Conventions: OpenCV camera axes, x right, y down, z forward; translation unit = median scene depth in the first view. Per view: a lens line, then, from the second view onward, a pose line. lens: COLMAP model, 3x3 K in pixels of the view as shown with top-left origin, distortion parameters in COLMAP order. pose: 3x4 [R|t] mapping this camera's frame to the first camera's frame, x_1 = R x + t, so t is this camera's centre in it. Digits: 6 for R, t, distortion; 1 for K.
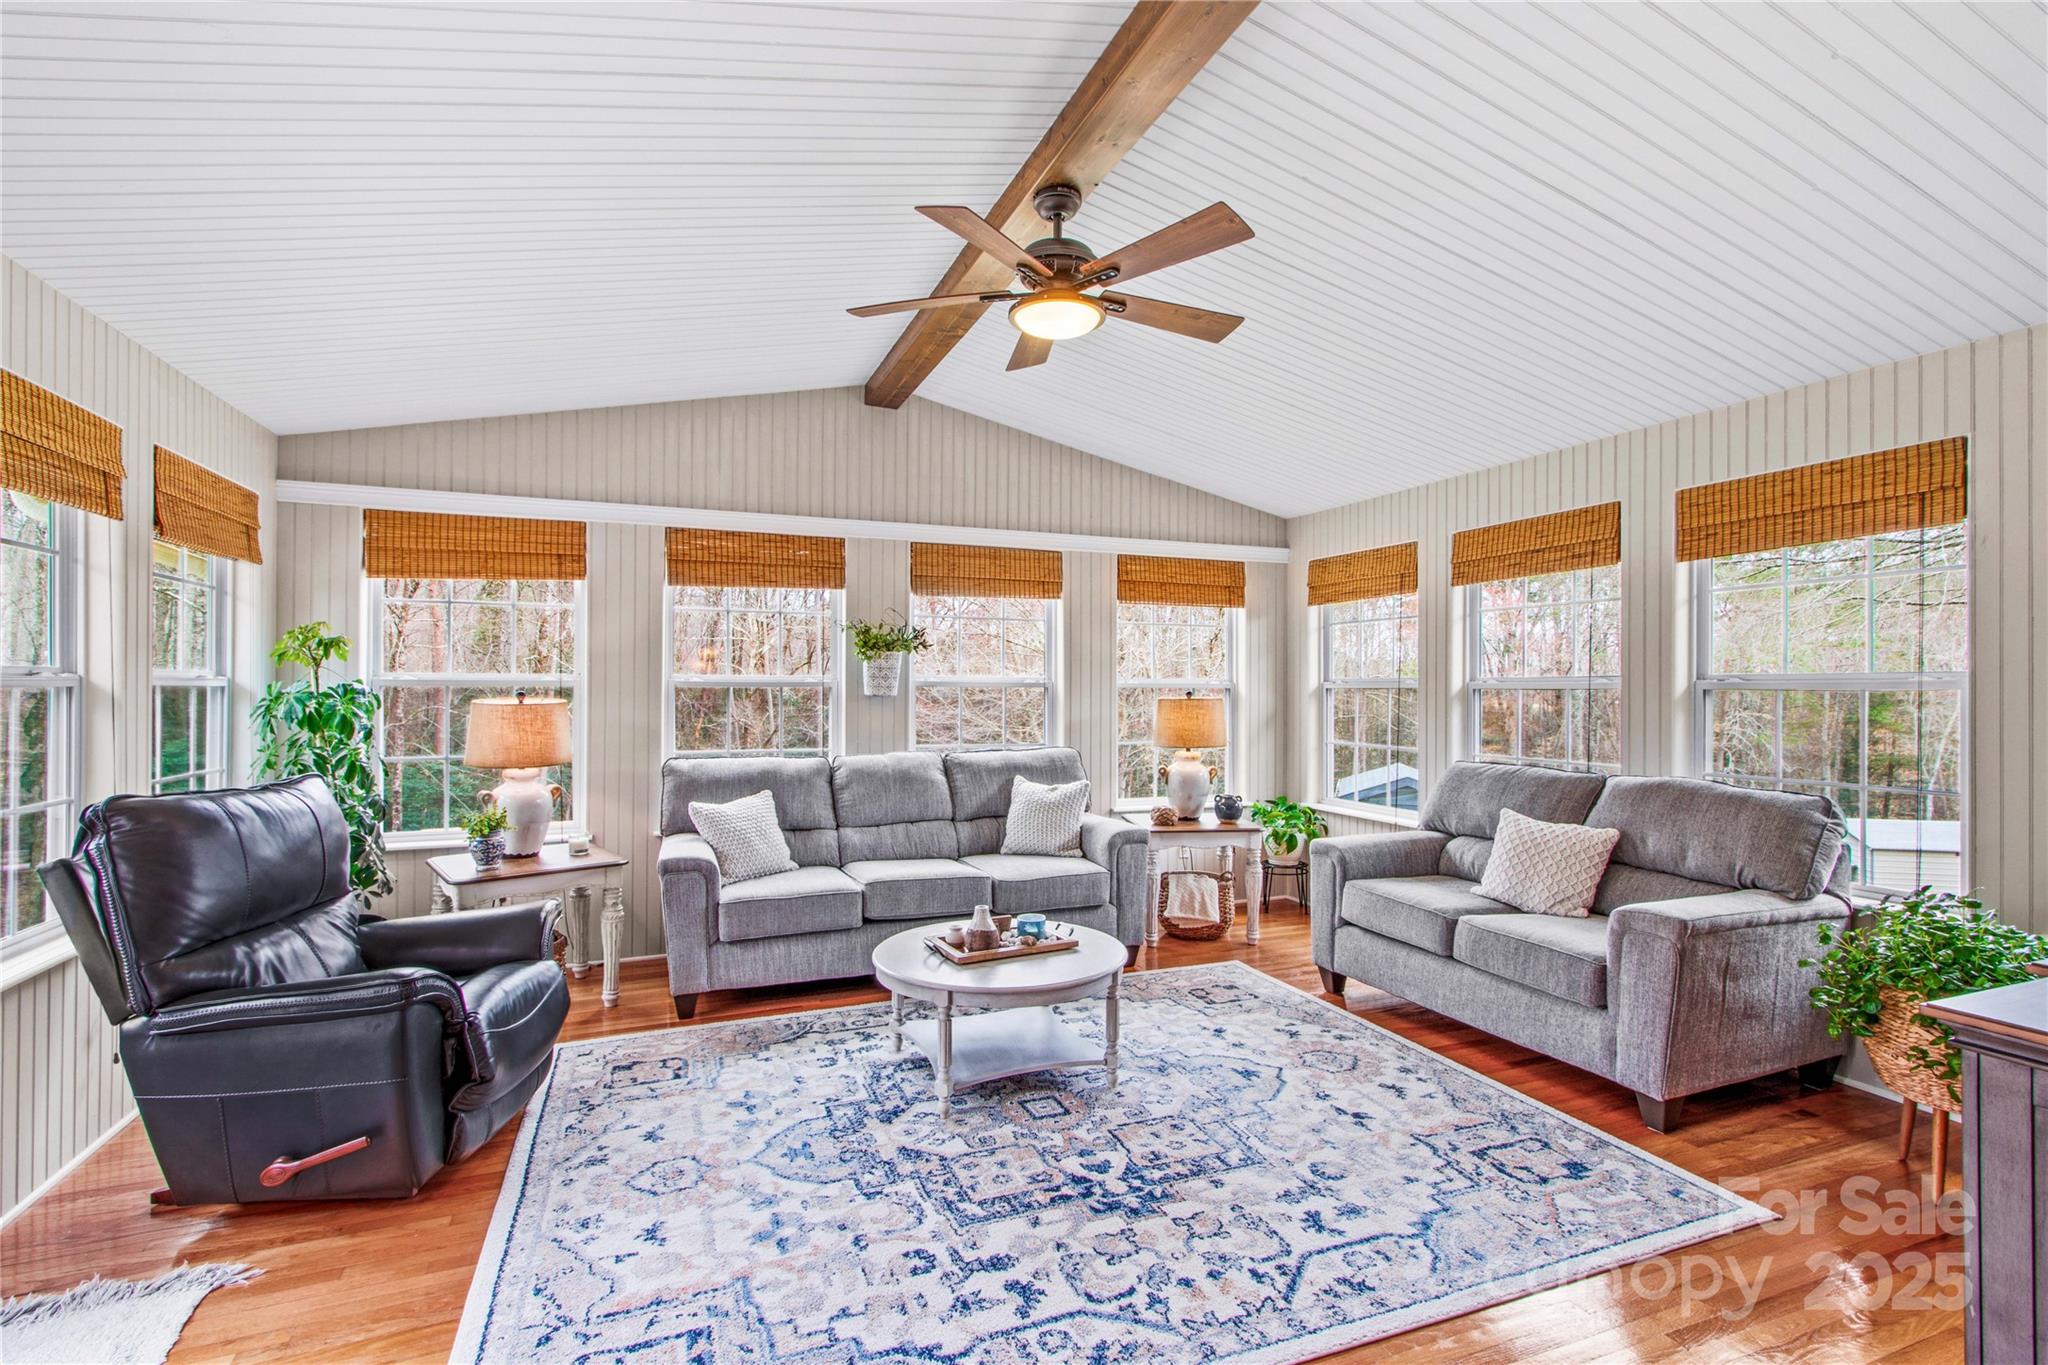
lens RADIAL K [[944.9, 0, 1003.4], [0, 944.9, 708.9], [0, 0, 1]] dist [0.010863, -0.006383]
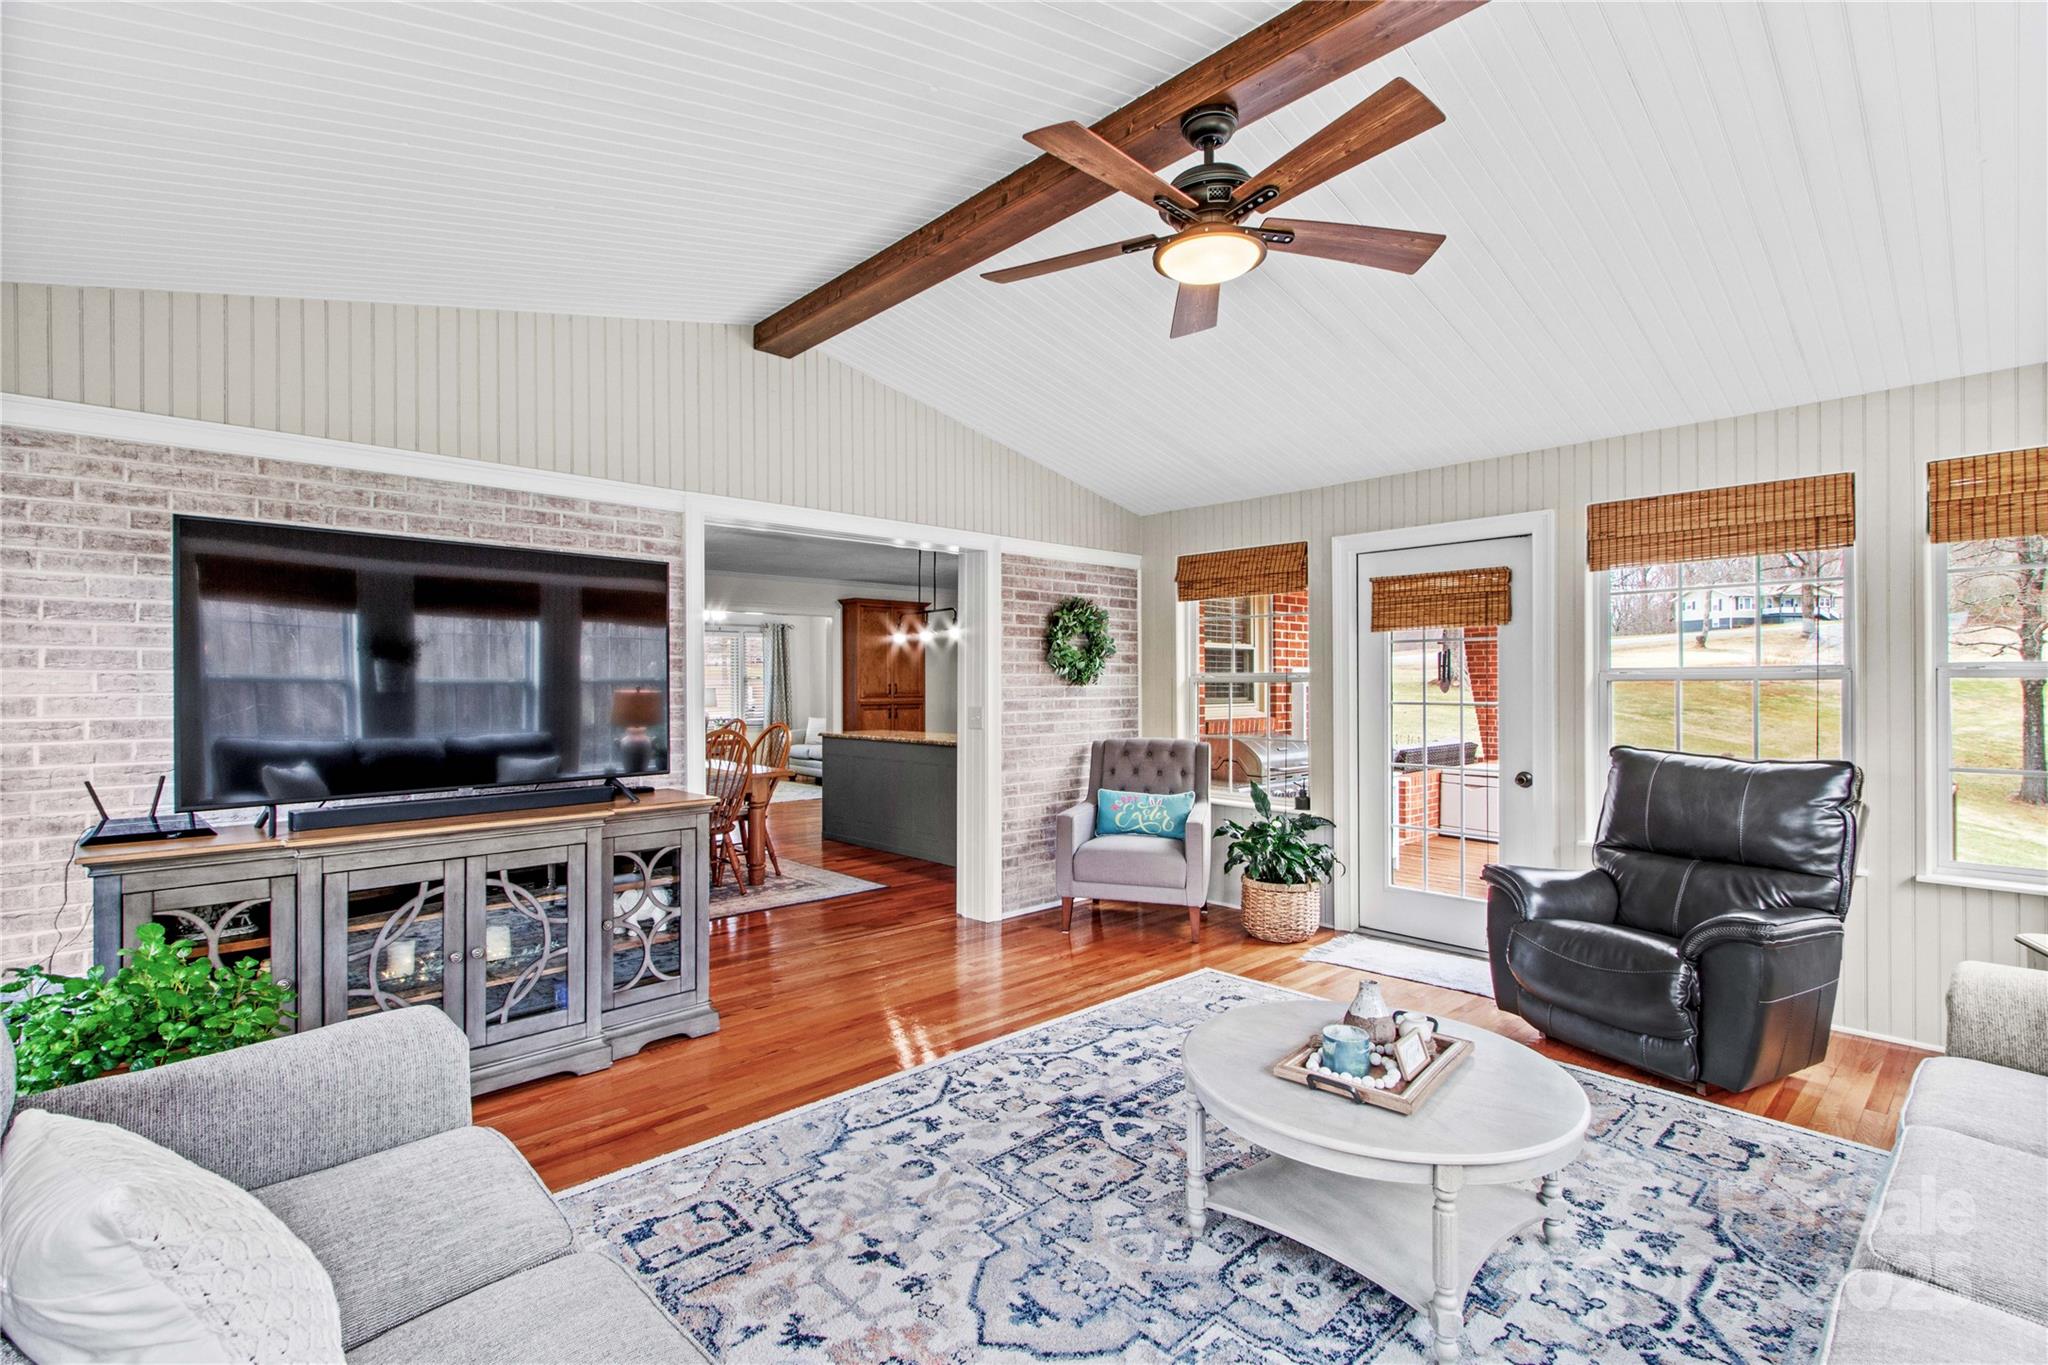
lens RADIAL K [[944.9, 0, 1027.8], [0, 944.9, 682.6], [0, 0, 1]] dist [0.010863, -0.006383]
pose [[-0.918960, 0.001422, -0.394347, 0.511970], [-0.006202, 0.999818, 0.018058, -0.029136], [0.394301, 0.019040, -0.918784, 1.591905]]
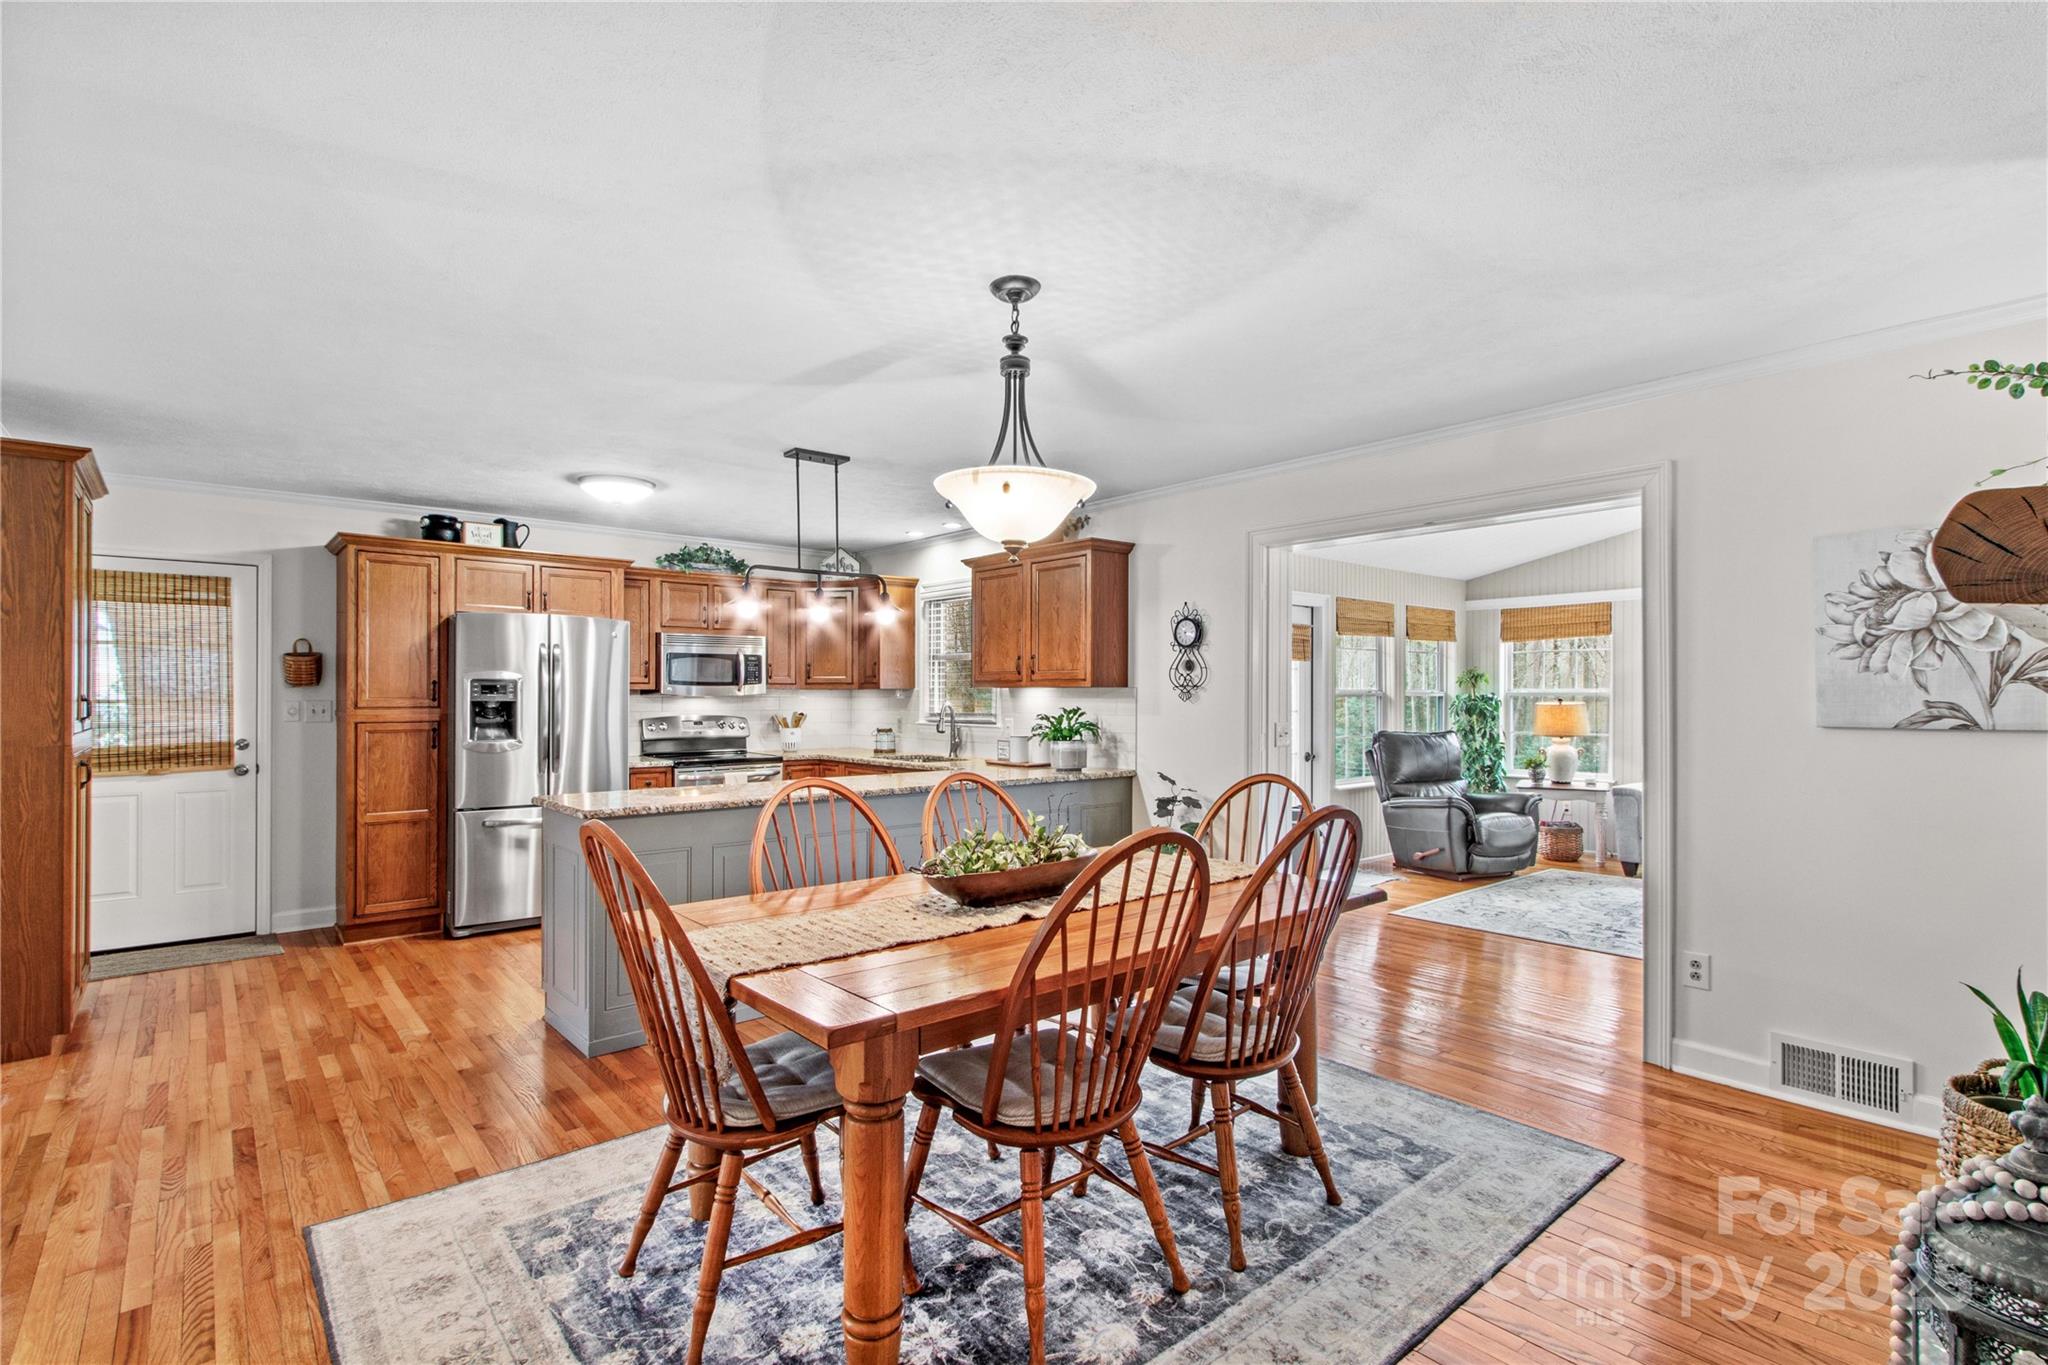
lens RADIAL K [[944.9, 0, 1023.6], [0, 944.9, 695.2], [0, 0, 1]] dist [0.010863, -0.006383]
pose [[0.346249, -0.003187, -0.938137, 1.235904], [-0.020980, 0.999718, -0.011139, 0.027221], [0.937908, 0.023539, 0.346085, -0.933721]]
